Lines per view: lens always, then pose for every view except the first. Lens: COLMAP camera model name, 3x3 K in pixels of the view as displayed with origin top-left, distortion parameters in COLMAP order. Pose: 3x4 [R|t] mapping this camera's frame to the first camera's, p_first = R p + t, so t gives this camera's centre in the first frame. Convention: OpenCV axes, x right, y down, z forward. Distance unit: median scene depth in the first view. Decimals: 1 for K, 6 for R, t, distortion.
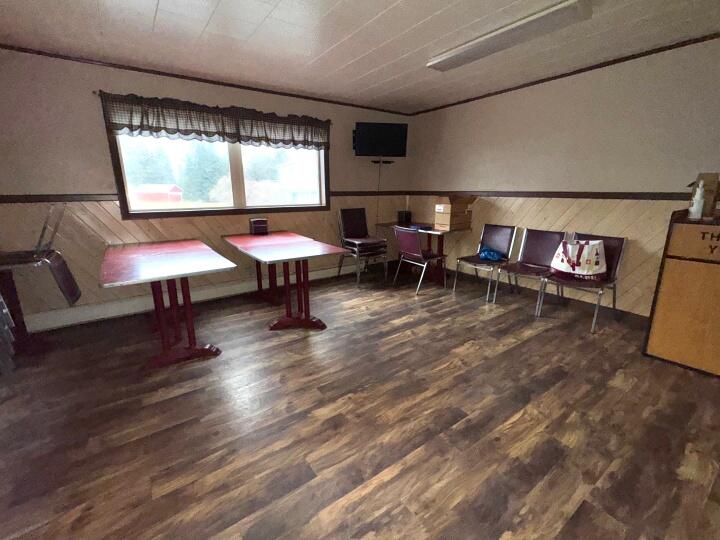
lens RADIAL K [[329.4, 0, 362.5], [0, 329.4, 269.0], [0, 0, 1]] dist [0.000138, 0.000093]
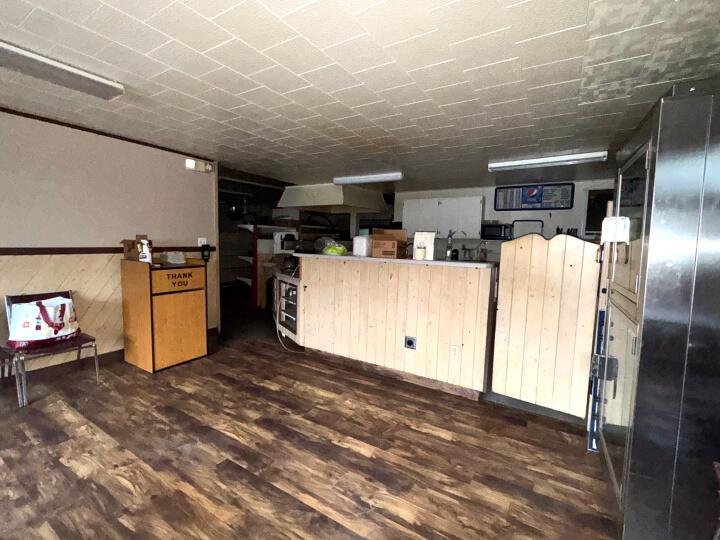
lens RADIAL K [[329.4, 0, 359.4], [0, 329.4, 270.4], [0, 0, 1]] dist [0.000138, 0.000093]
pose [[-0.381737, -0.092486, 0.919632, -0.750918], [0.194422, 0.964684, 0.177721, -0.249372], [-0.903591, 0.246640, -0.350274, 0.810887]]
